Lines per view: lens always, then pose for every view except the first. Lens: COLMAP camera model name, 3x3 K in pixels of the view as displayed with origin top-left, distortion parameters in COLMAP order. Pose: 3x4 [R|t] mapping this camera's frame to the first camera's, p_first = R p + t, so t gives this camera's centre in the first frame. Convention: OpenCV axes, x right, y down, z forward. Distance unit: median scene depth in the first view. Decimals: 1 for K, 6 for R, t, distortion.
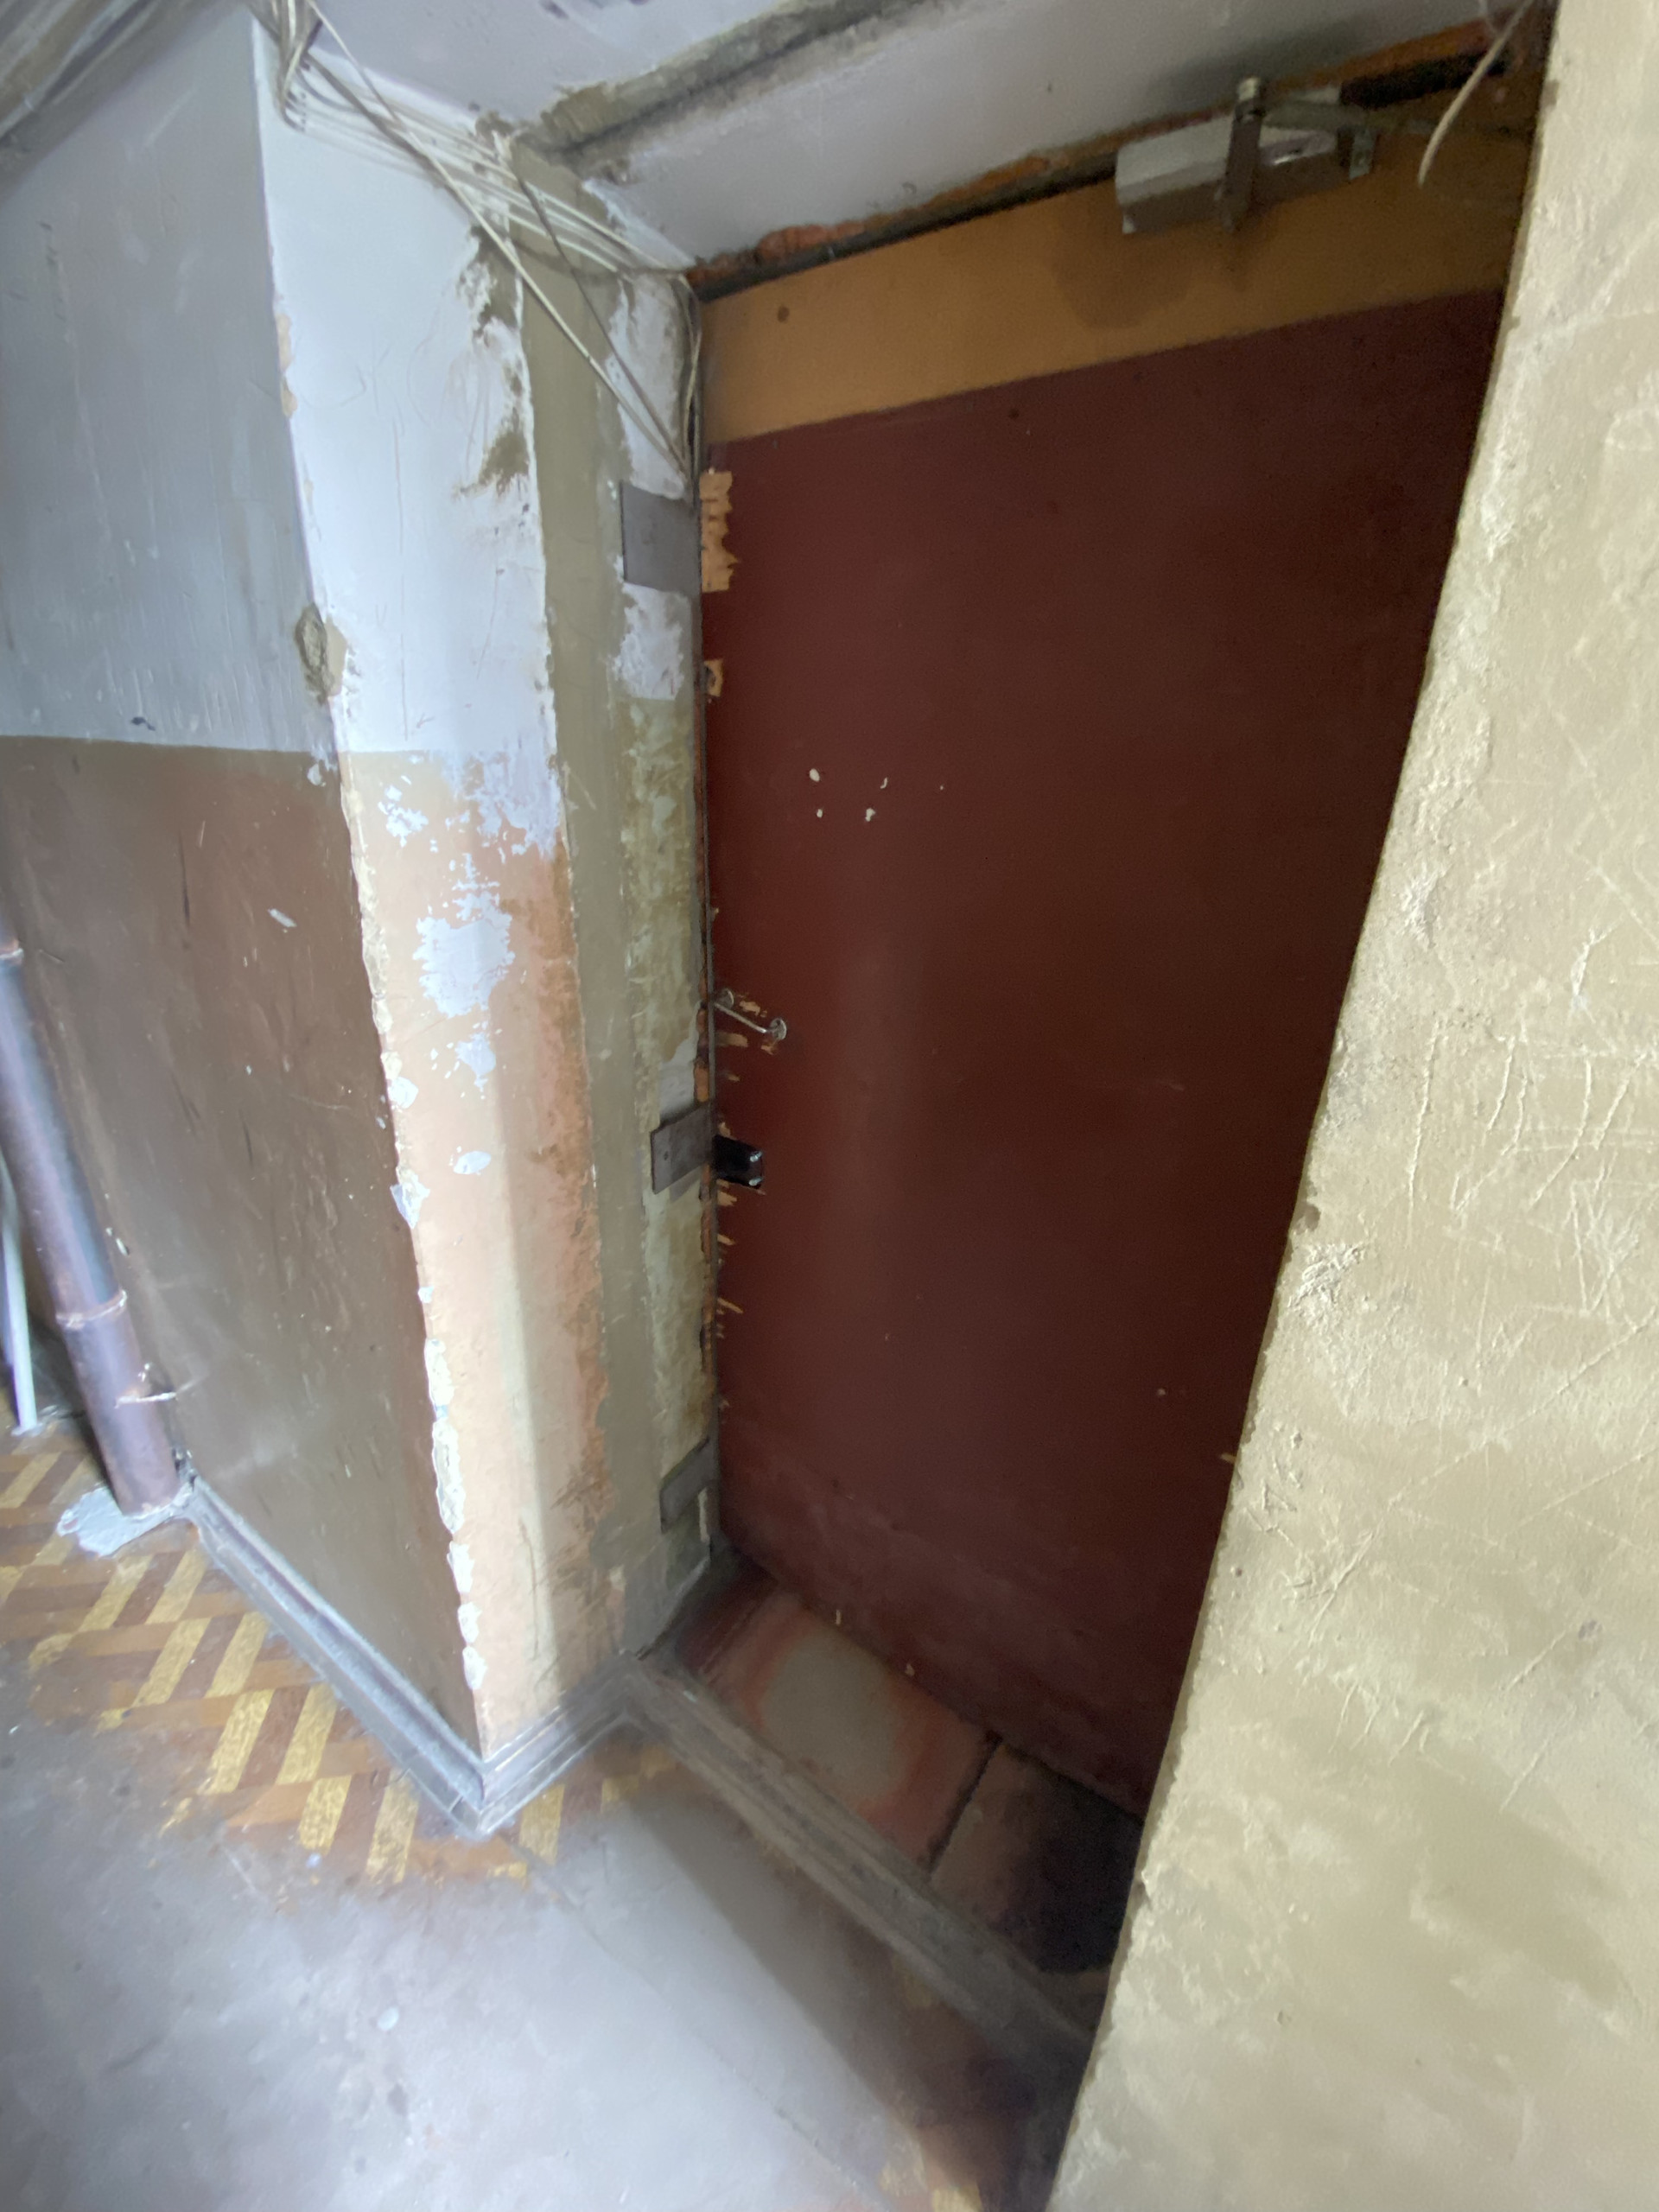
lens RADIAL K [[906.0, 0, 829.1], [0, 906.0, 1103.0], [0, 0, 1]] dist [-0.008835, -0.003362]
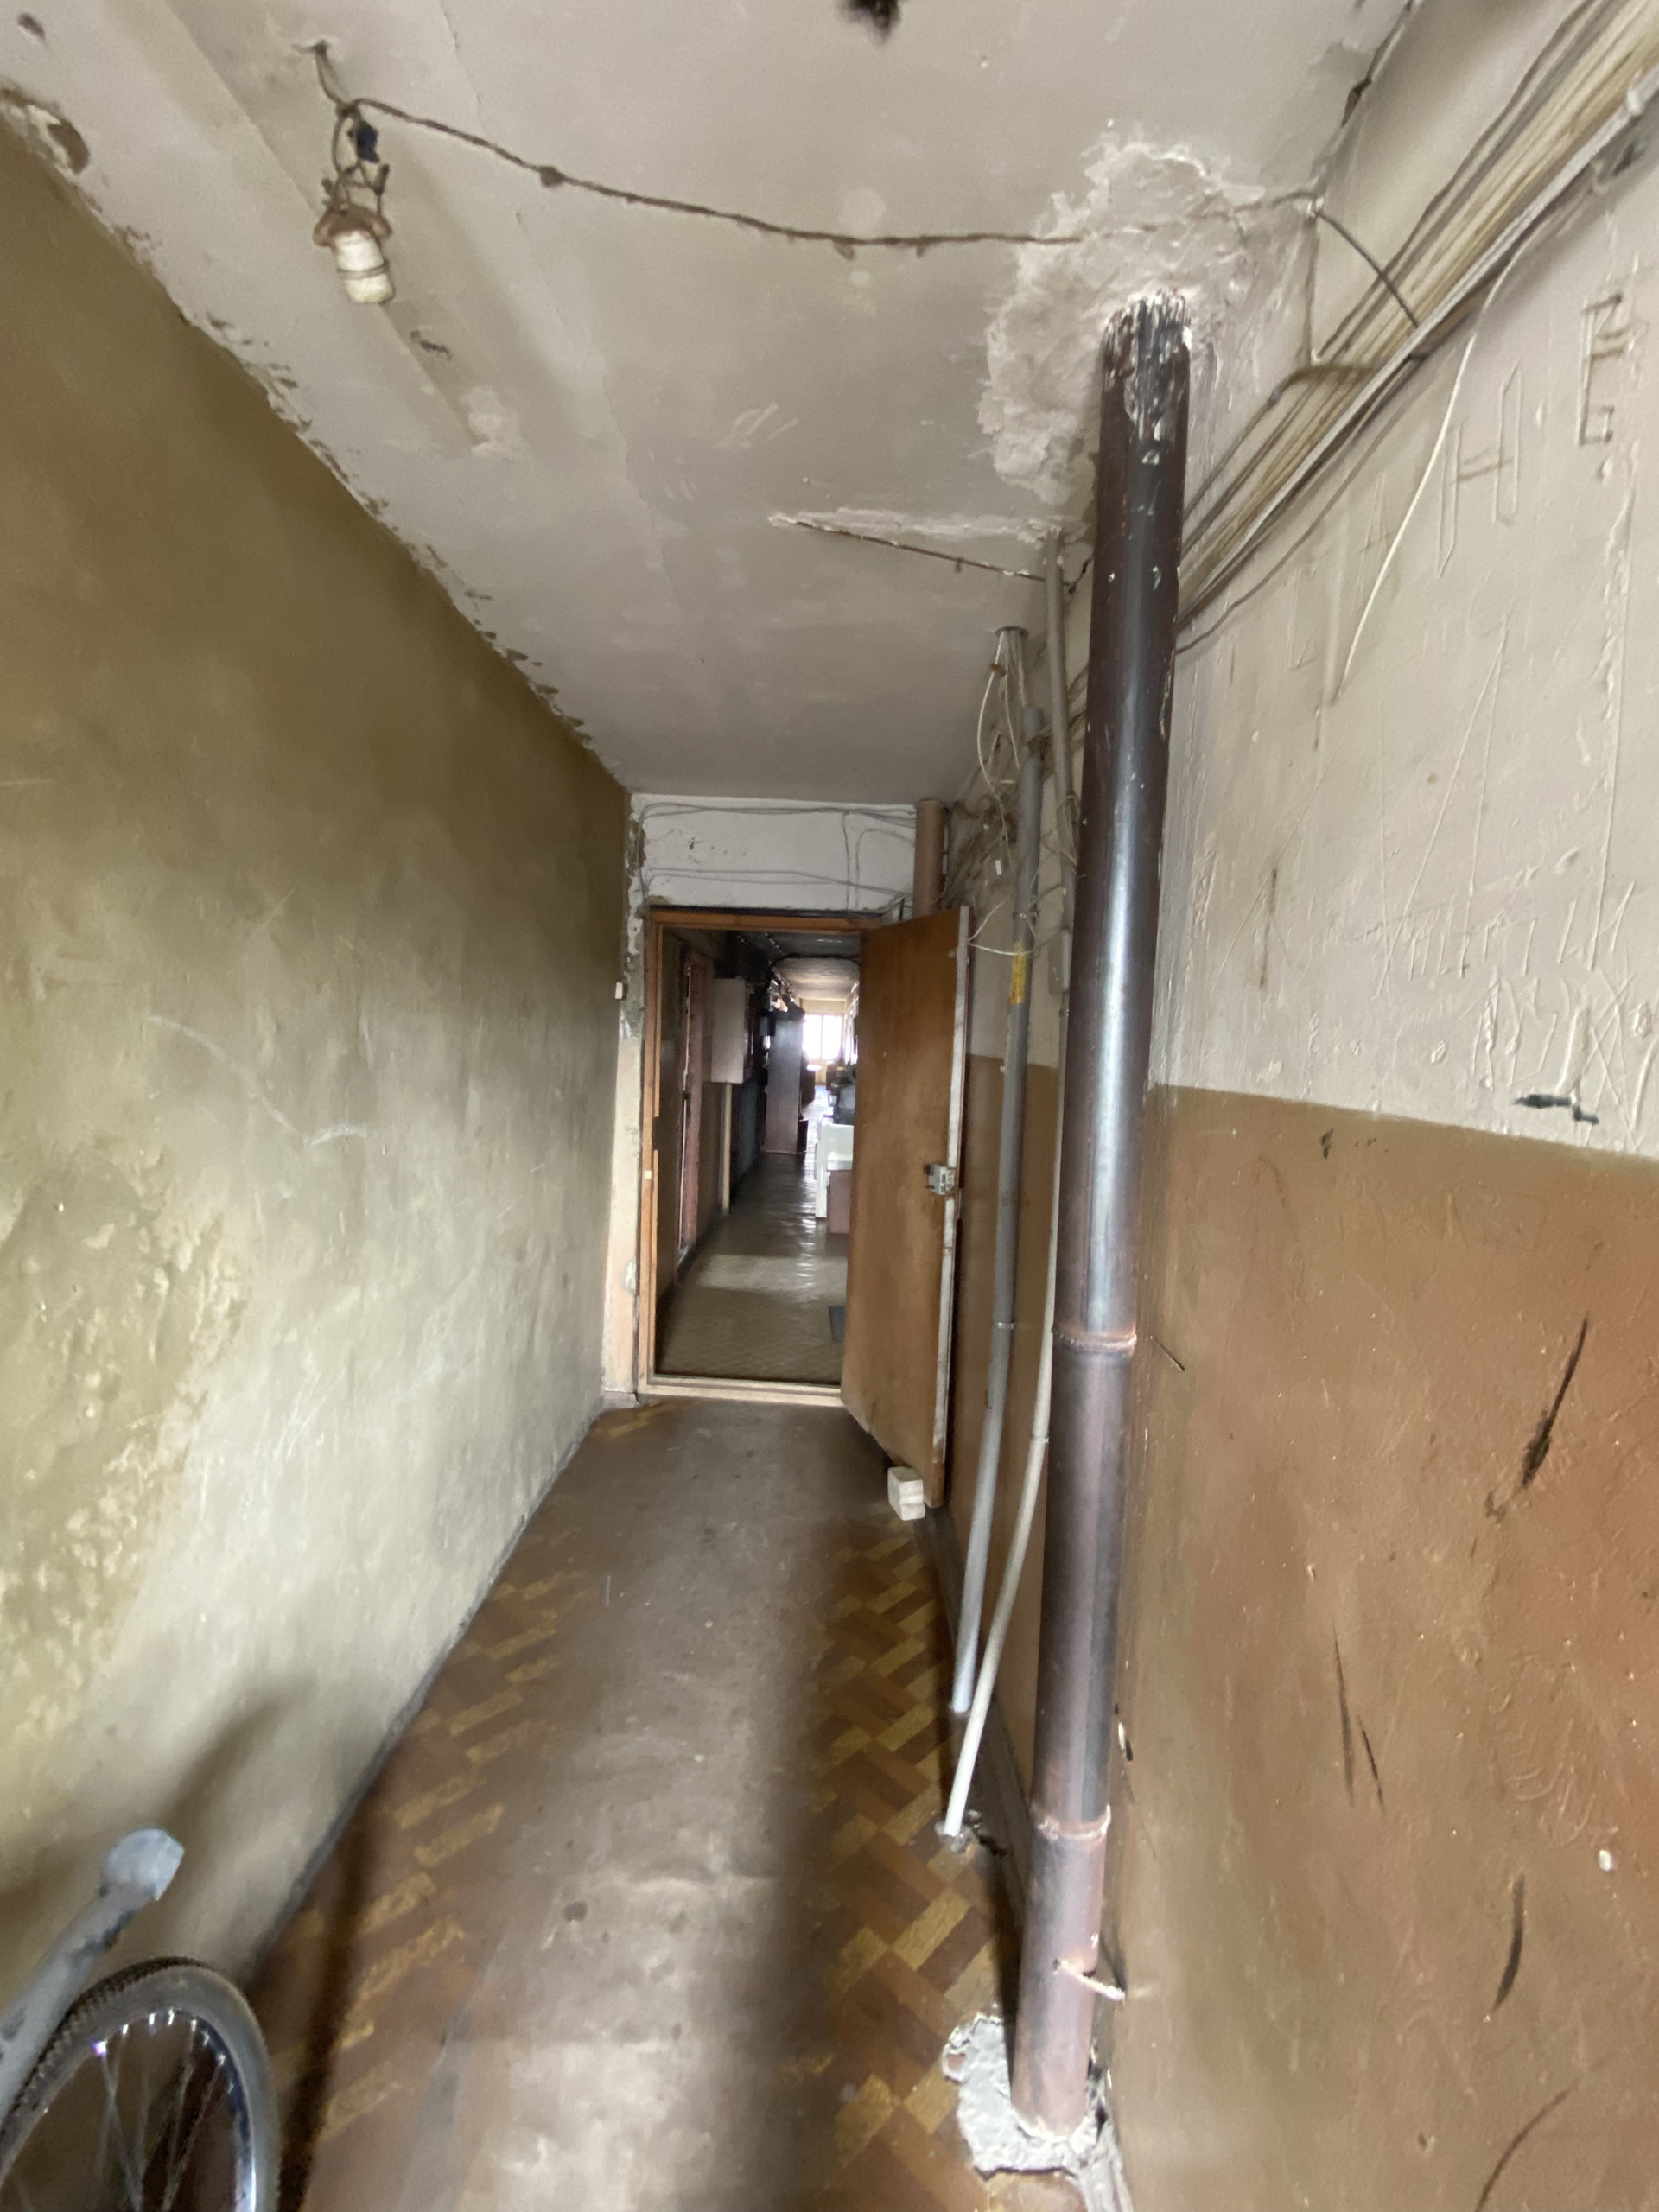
lens RADIAL K [[906.0, 0, 833.4], [0, 906.0, 1093.4], [0, 0, 1]] dist [-0.008835, -0.003362]
pose [[0.578100, 0.037735, -0.815093, -0.338719], [-0.311480, 0.933490, -0.177700, -0.120957], [0.754176, 0.356614, 0.551404, 0.231121]]
